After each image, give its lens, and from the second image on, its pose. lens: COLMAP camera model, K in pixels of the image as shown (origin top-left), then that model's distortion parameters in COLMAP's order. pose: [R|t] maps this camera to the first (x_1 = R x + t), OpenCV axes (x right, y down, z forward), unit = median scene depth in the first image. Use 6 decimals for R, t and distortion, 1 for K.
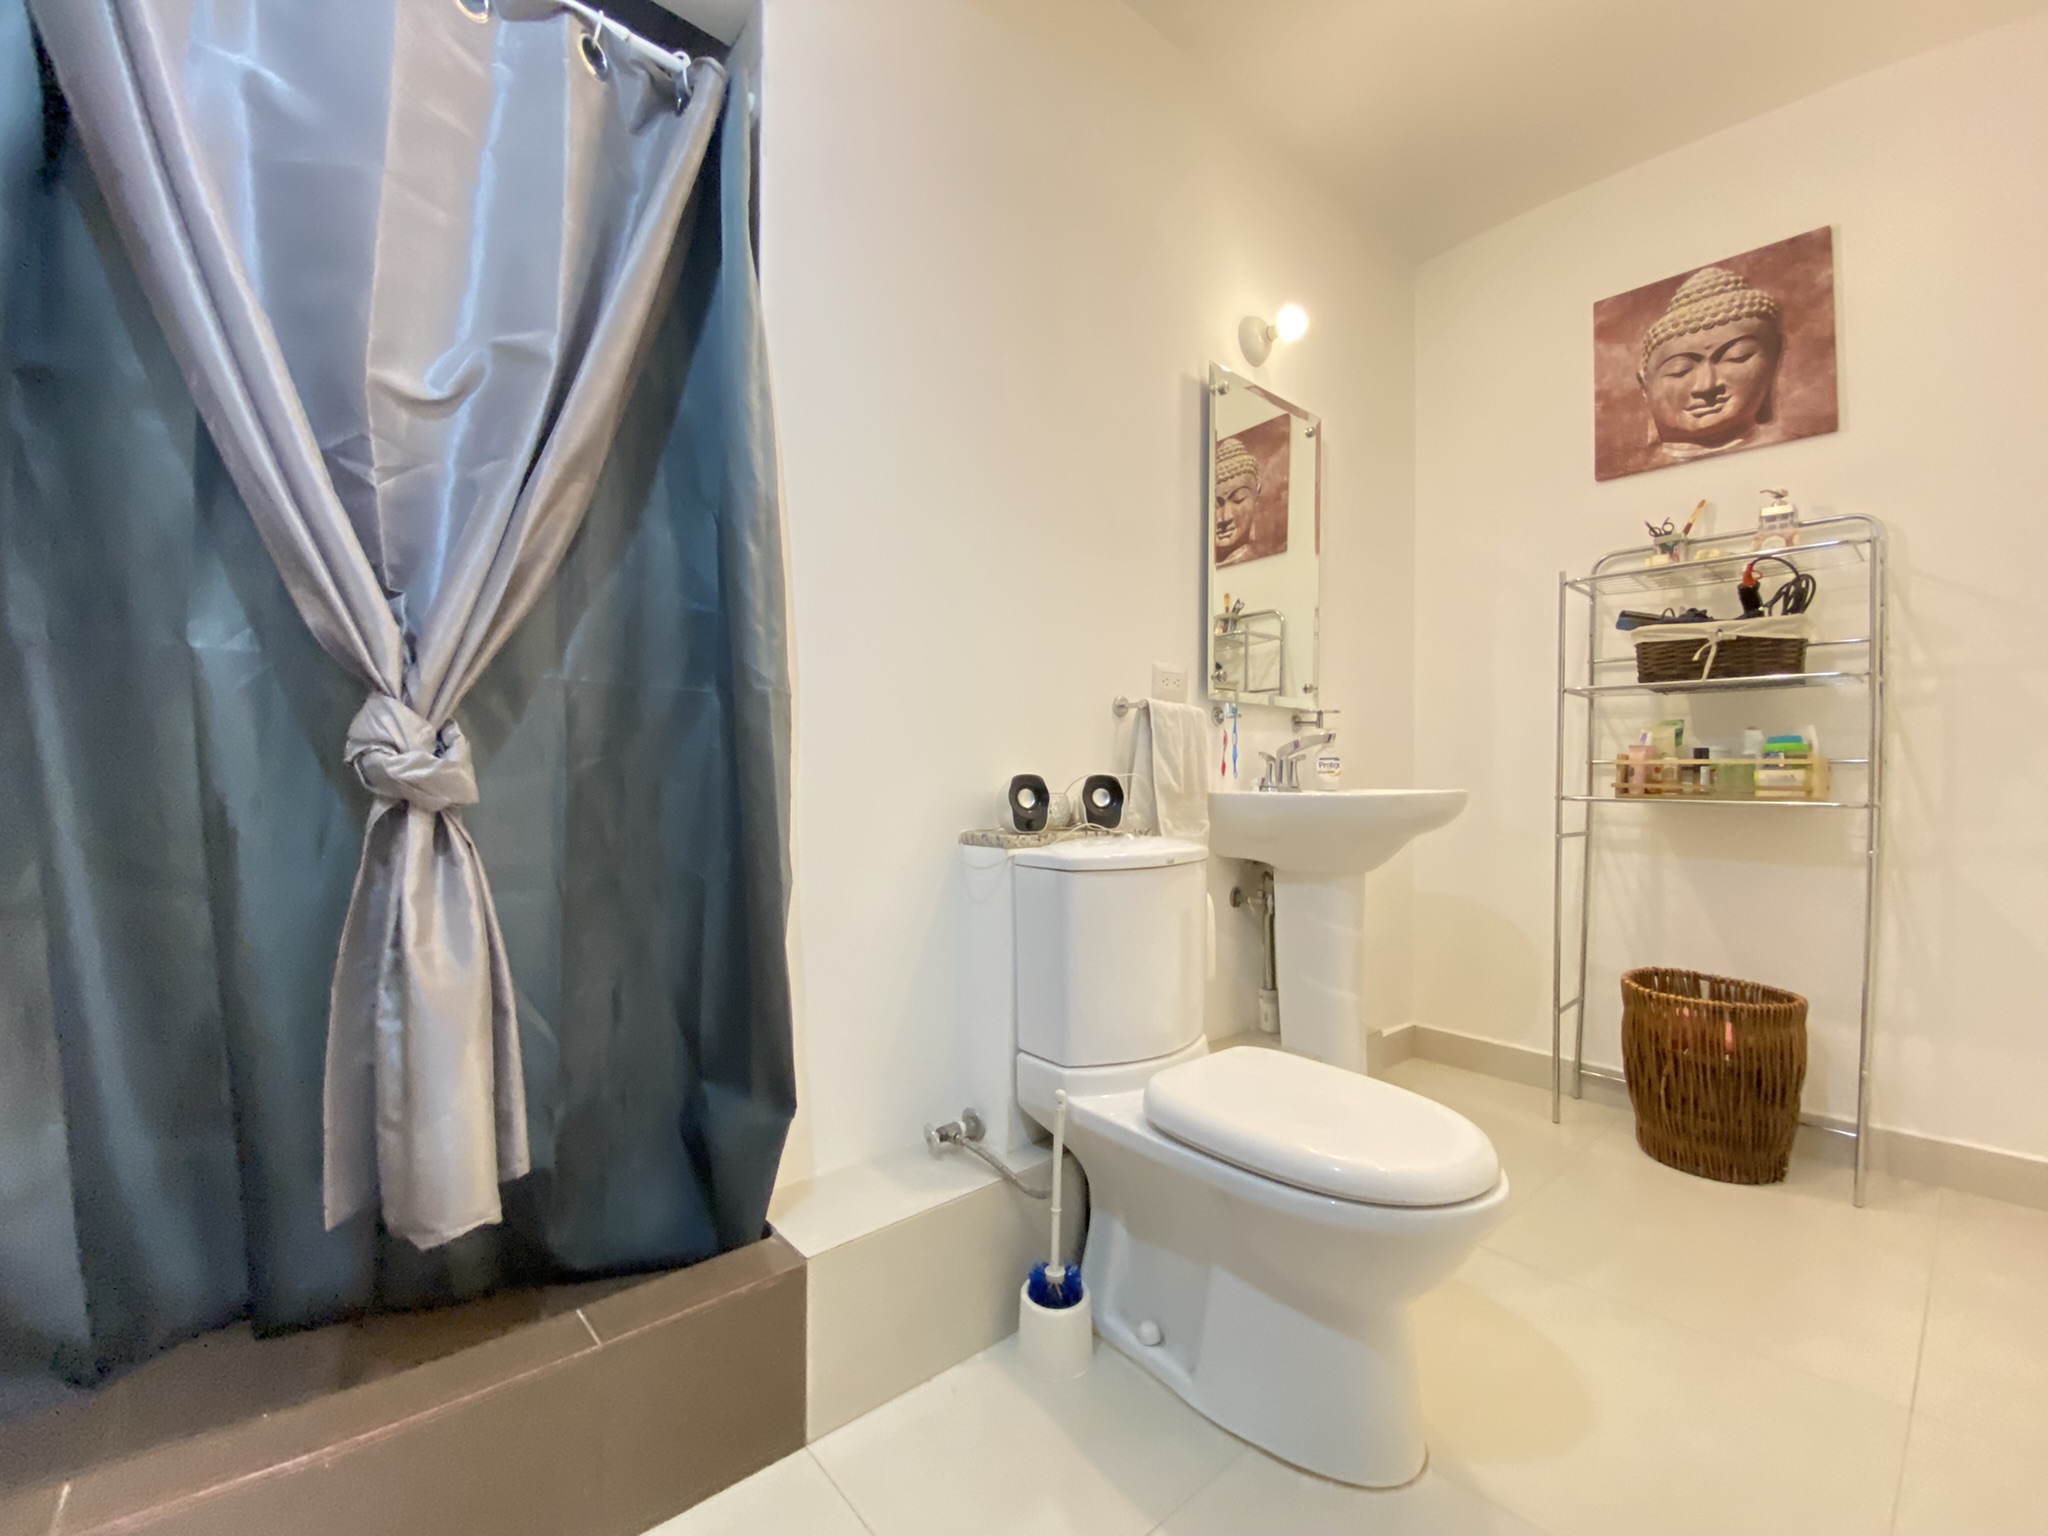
lens RADIAL K [[831.2, 0, 1018.7], [0, 831.2, 773.4], [0, 0, 1]] dist [0.011881, -0.021762]
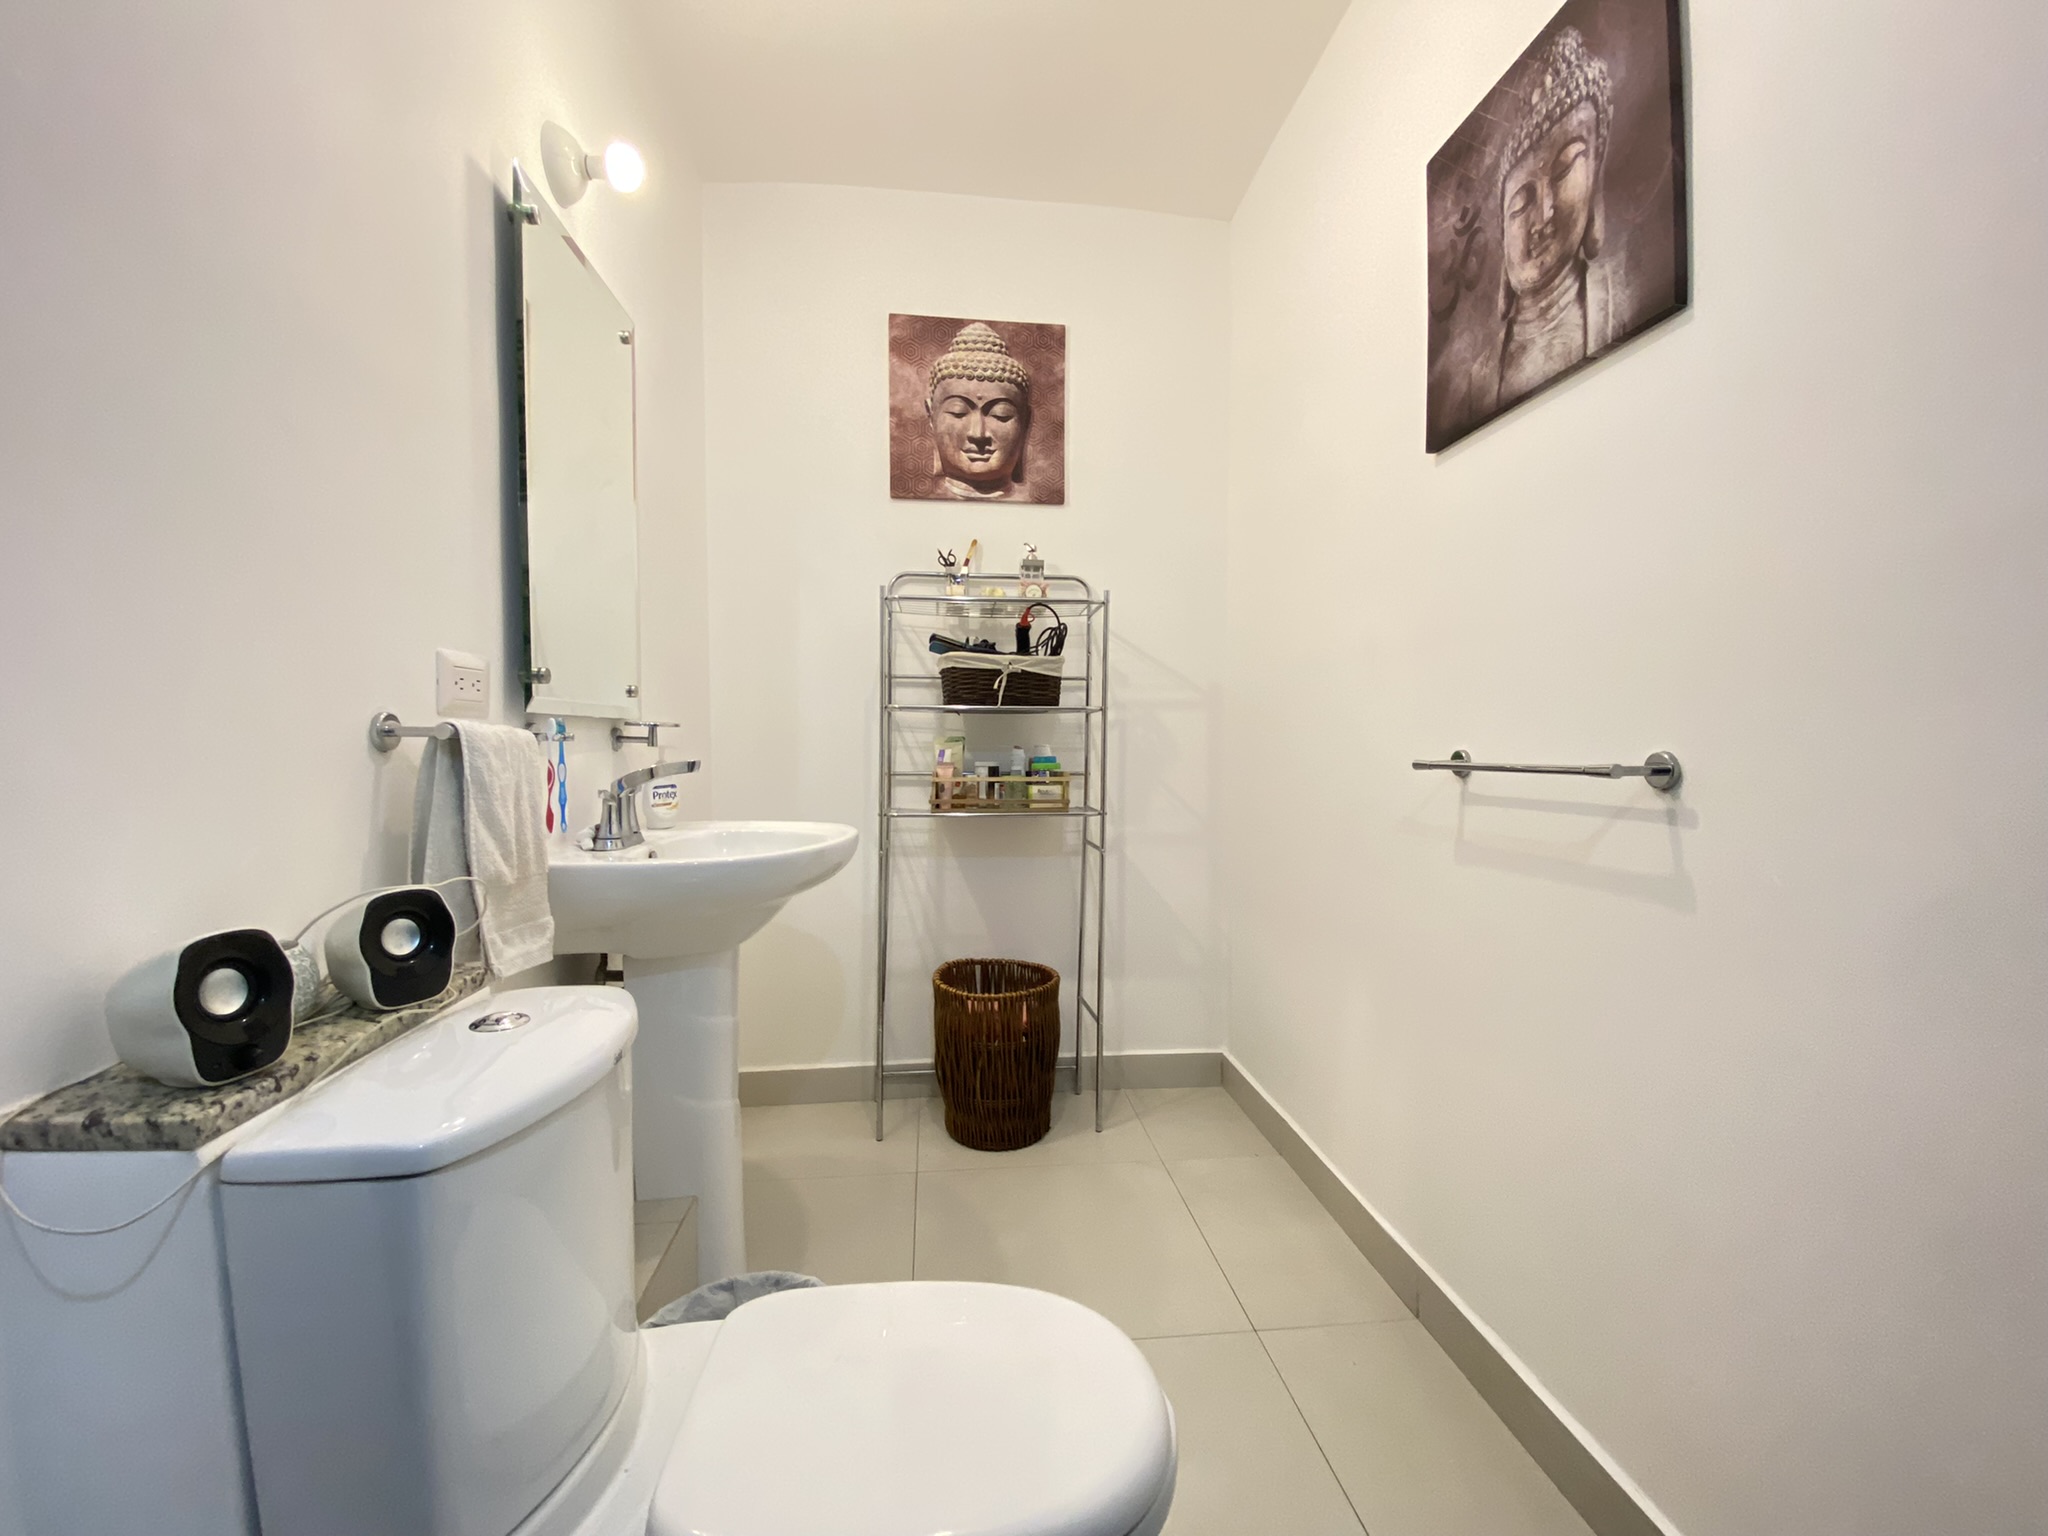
lens RADIAL K [[823.6, 0, 1007.2], [0, 823.6, 771.8], [0, 0, 1]] dist [0.048701, -0.032491]
pose [[0.567599, -0.037608, 0.822446, -0.077479], [-0.000630, 0.998936, 0.046114, -0.070712], [-0.823305, -0.026692, 0.566971, 0.334304]]
